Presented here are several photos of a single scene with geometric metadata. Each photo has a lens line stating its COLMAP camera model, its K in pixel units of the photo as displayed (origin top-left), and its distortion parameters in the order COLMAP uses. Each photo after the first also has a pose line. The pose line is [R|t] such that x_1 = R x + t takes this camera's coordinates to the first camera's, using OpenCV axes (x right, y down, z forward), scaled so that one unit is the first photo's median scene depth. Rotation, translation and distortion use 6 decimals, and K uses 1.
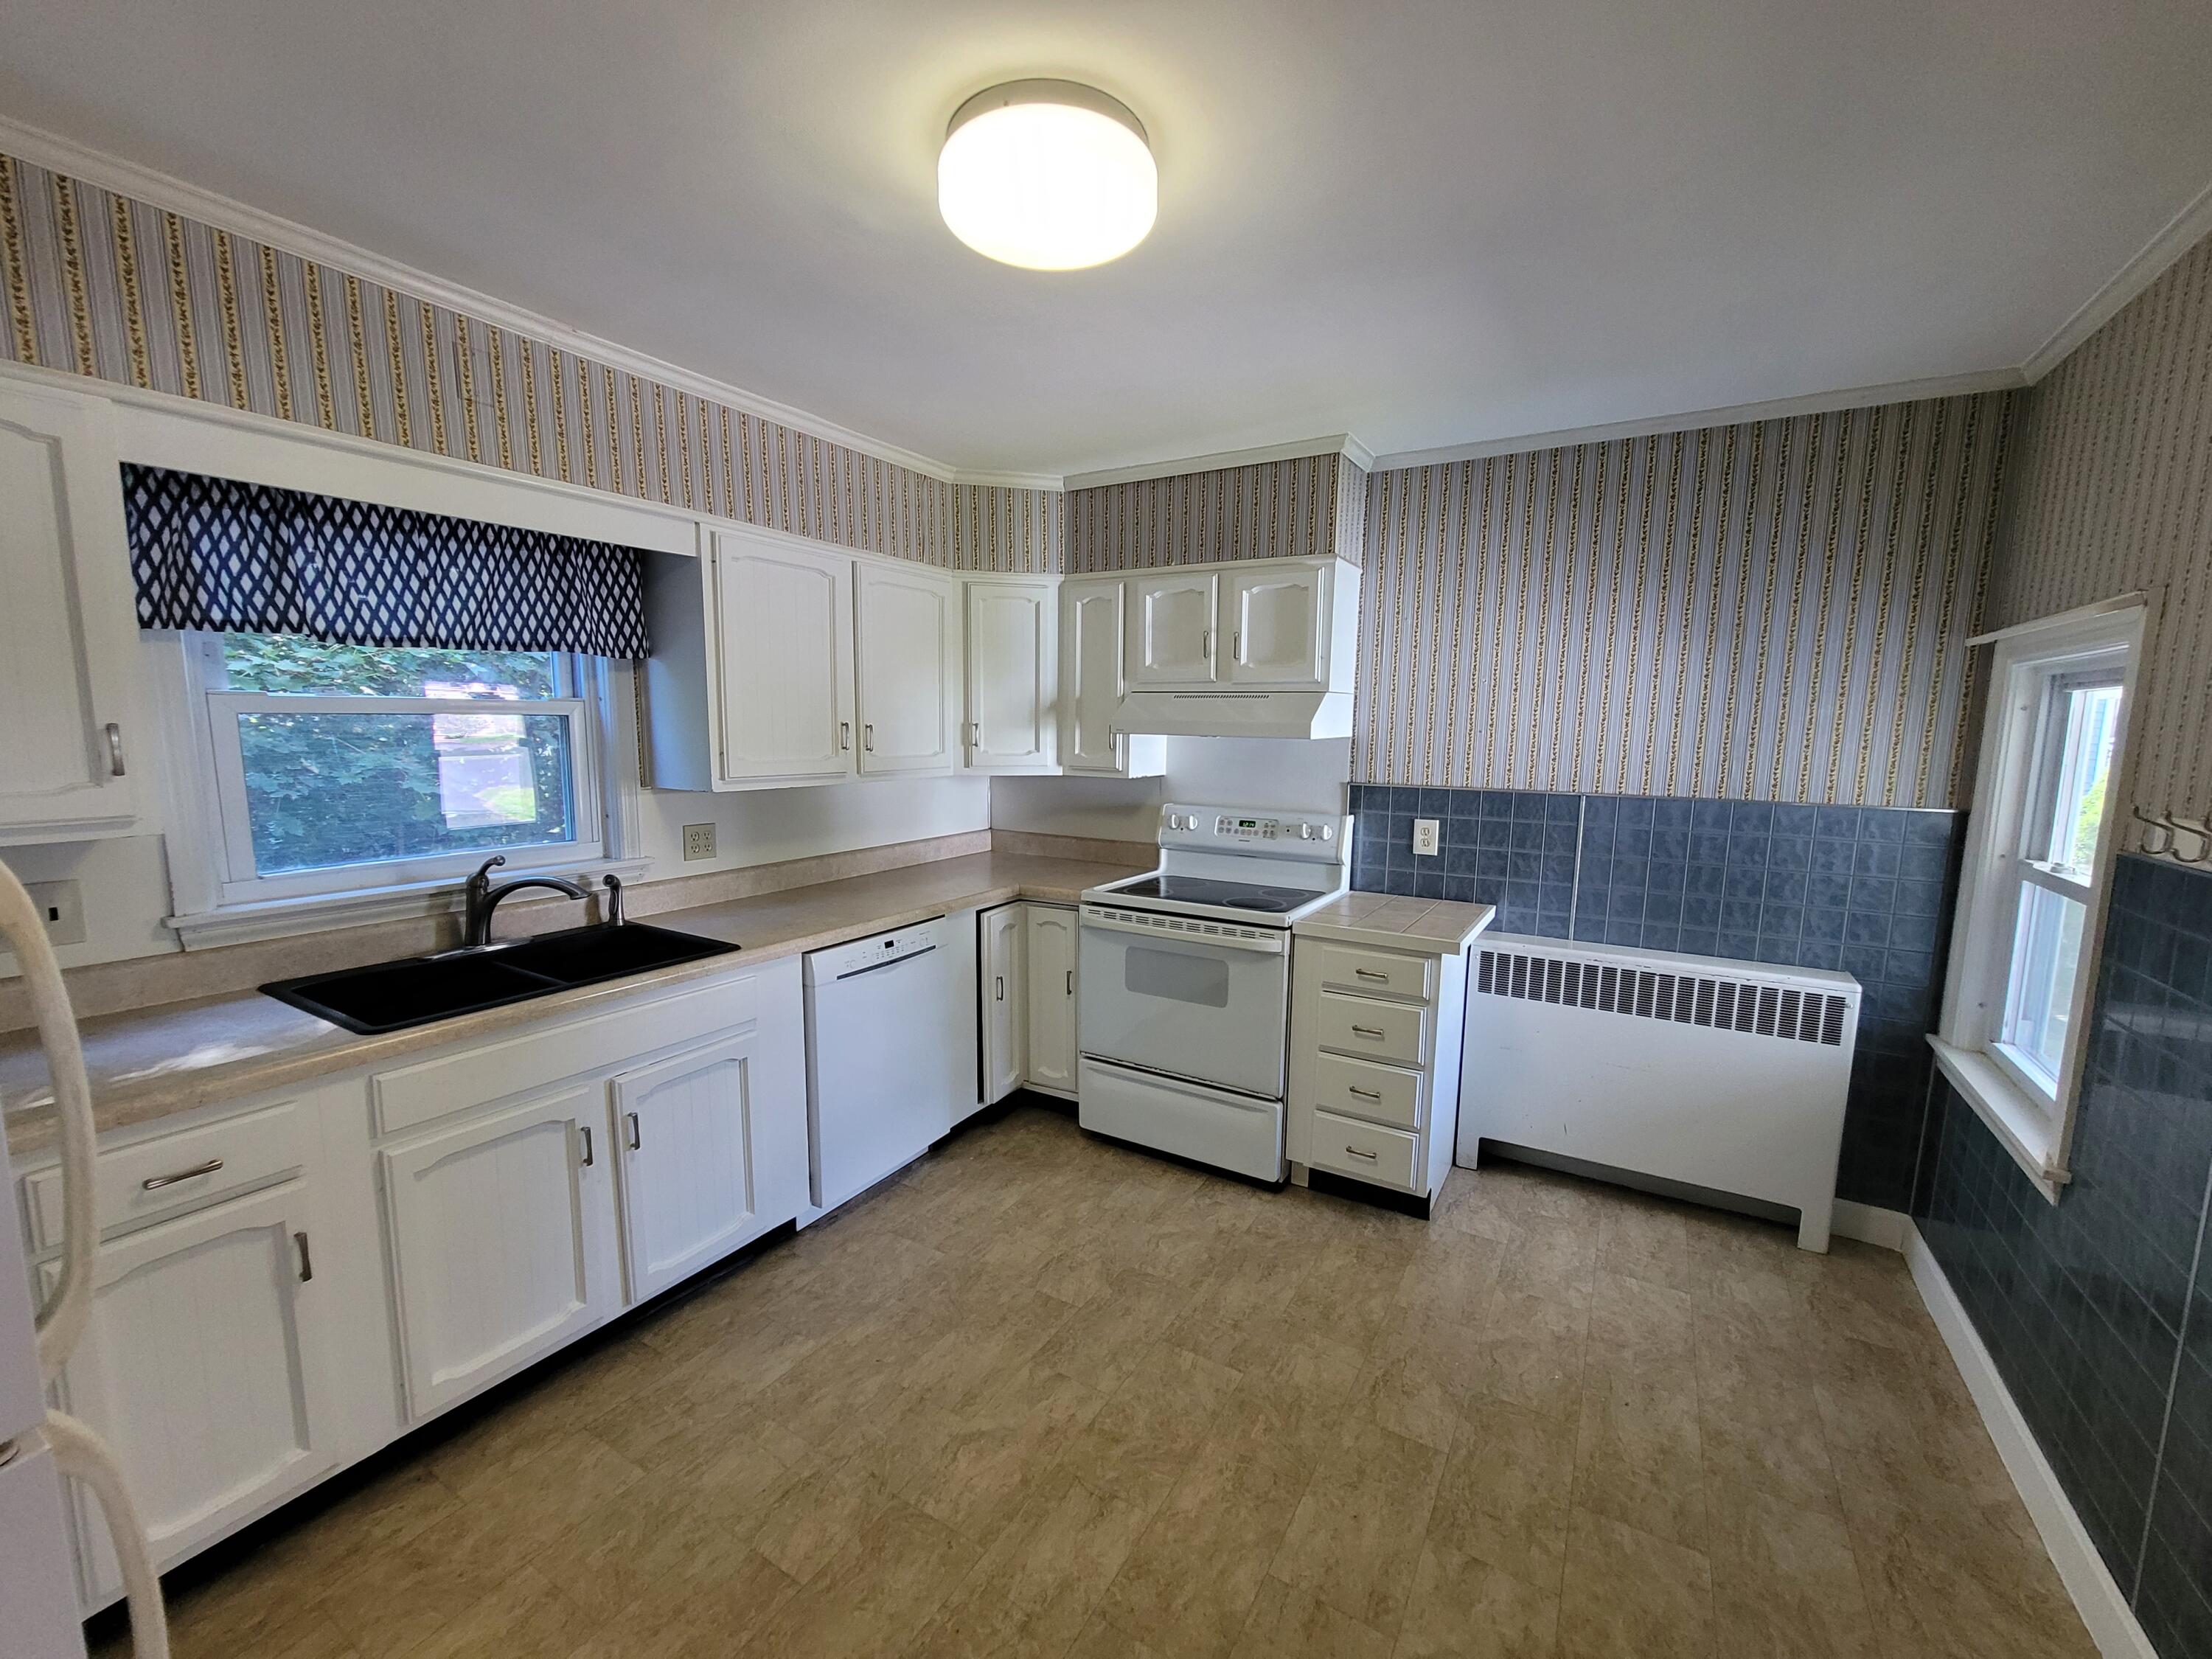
lens RADIAL K [[911.3, 0, 1116.3], [0, 911.3, 845.4], [0, 0, 1]] dist [0.002717, -0.000557]
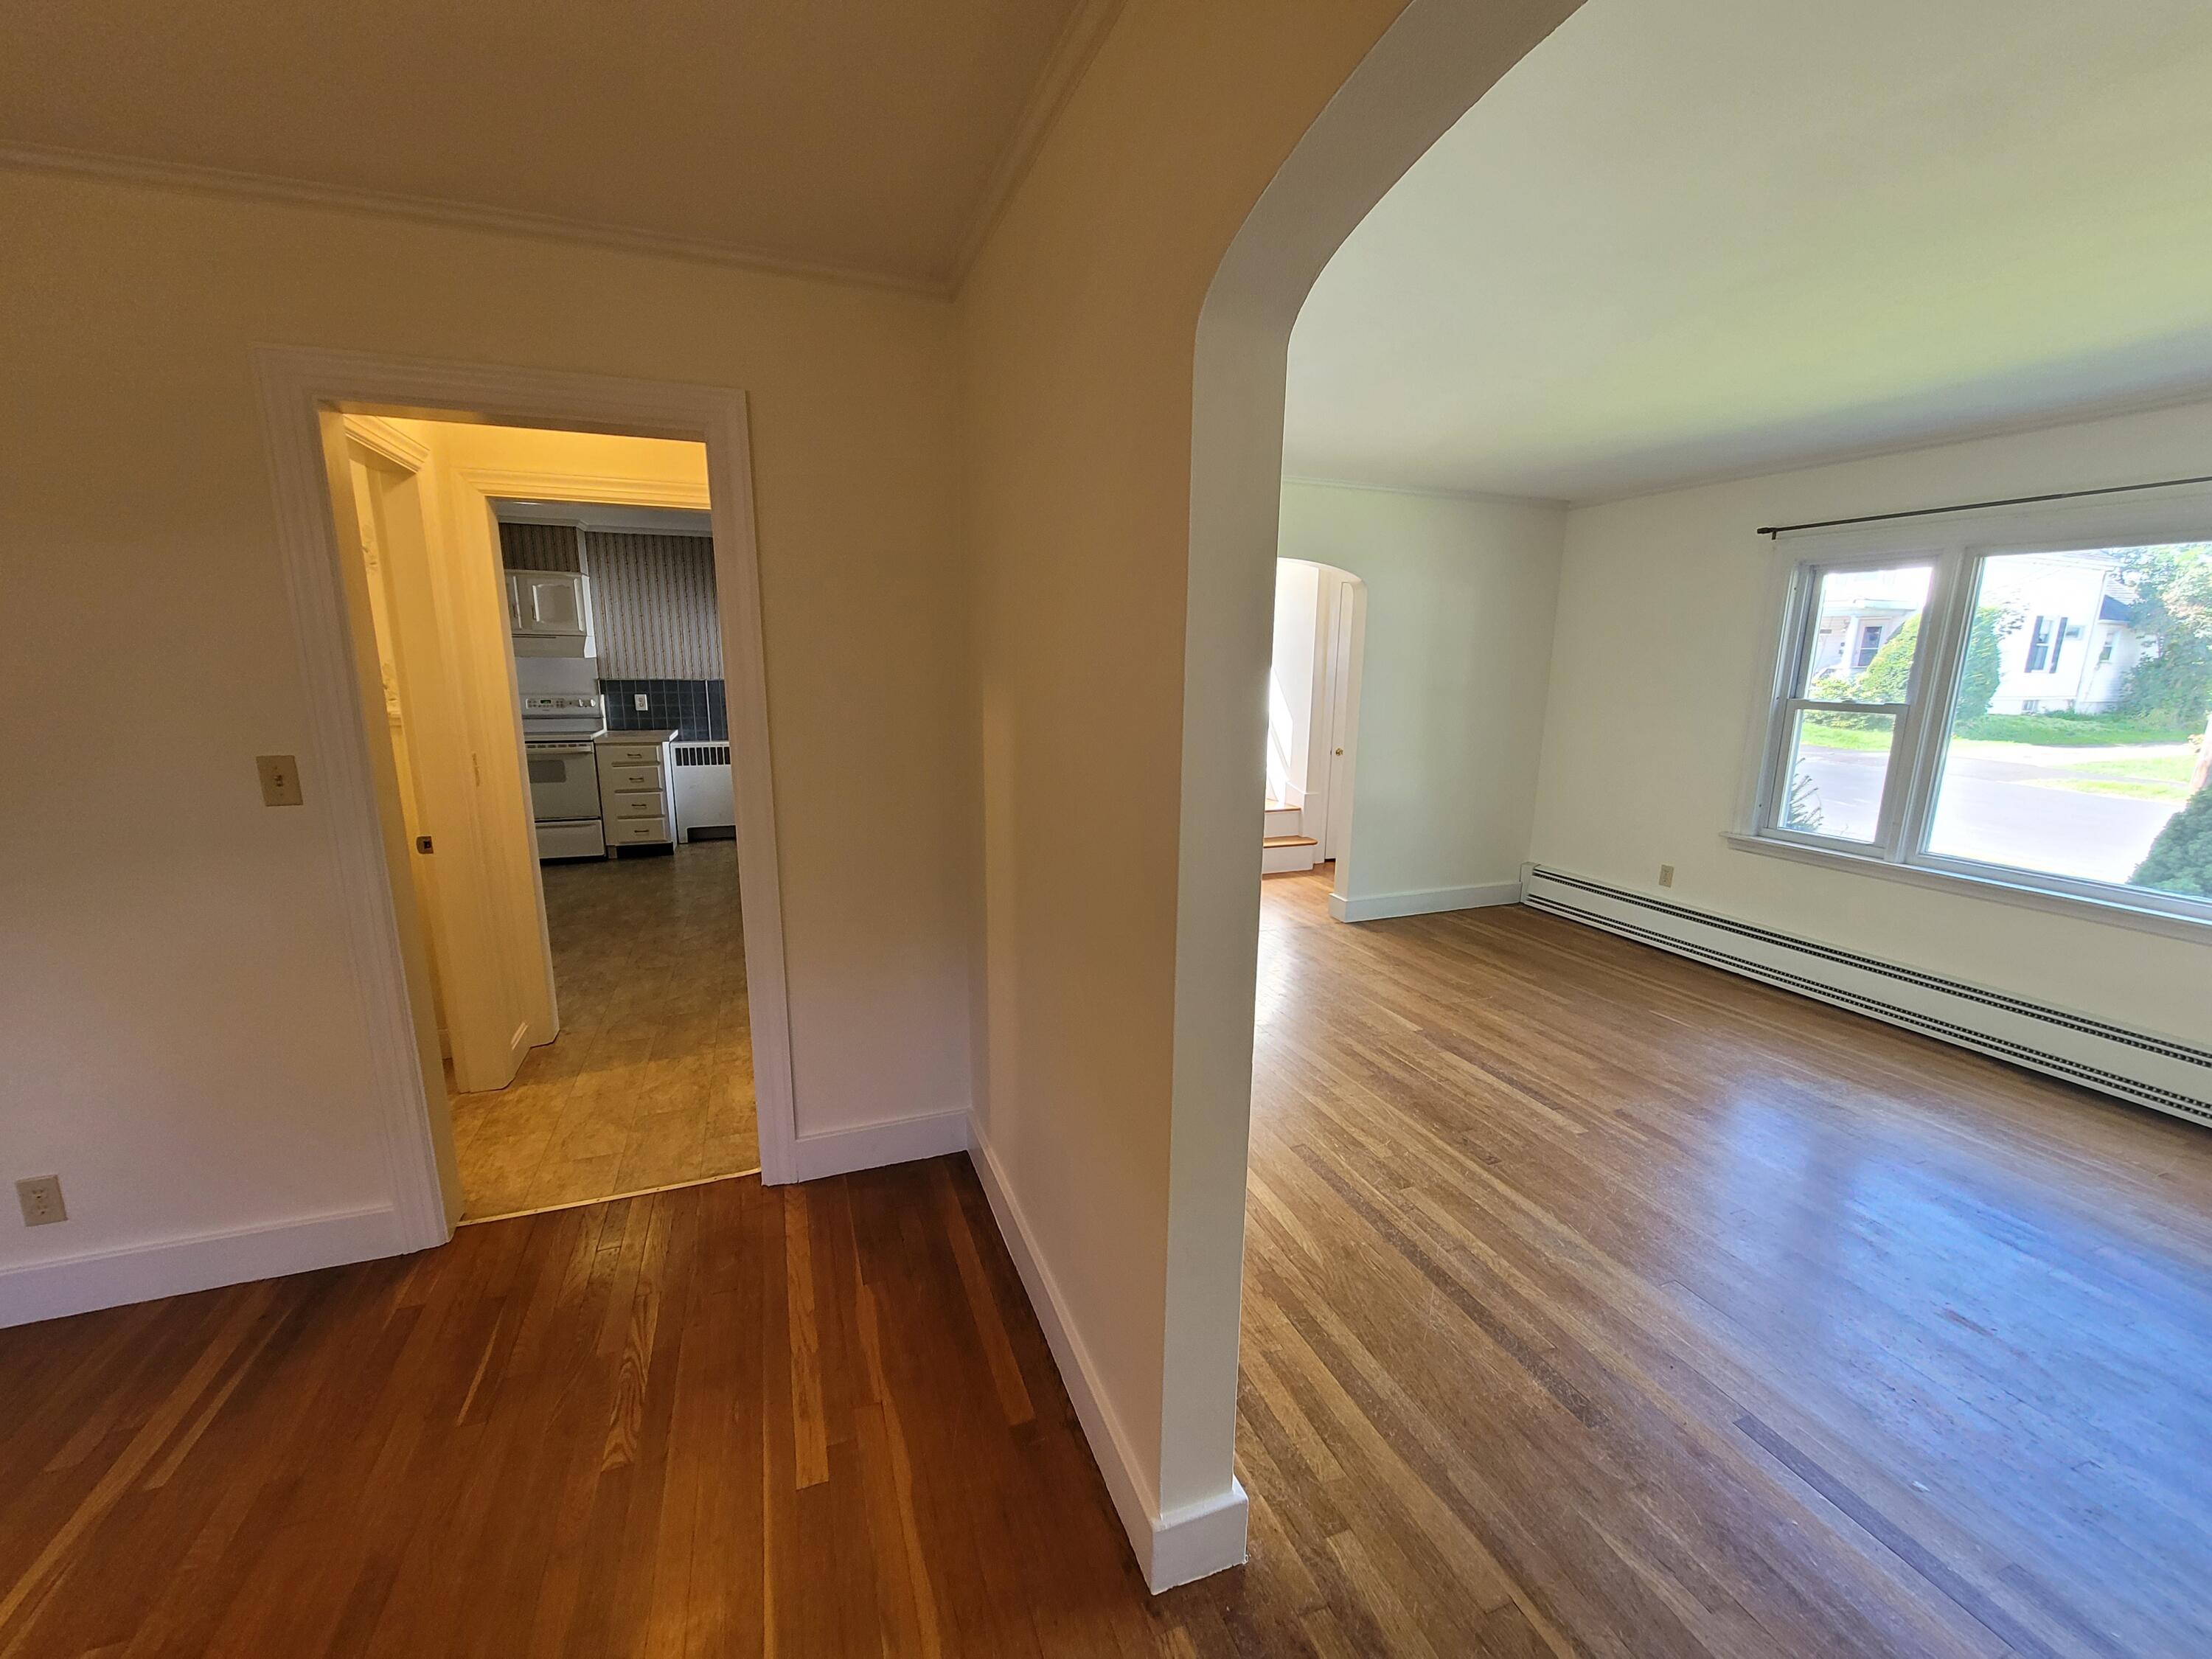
lens RADIAL K [[911.3, 0, 1104.8], [0, 911.3, 837.0], [0, 0, 1]] dist [0.002717, -0.000557]
pose [[0.621711, -0.156201, 0.767514, -0.616773], [0.106020, 0.987677, 0.115128, 0.154264], [-0.776038, 0.009796, 0.630610, -1.101690]]
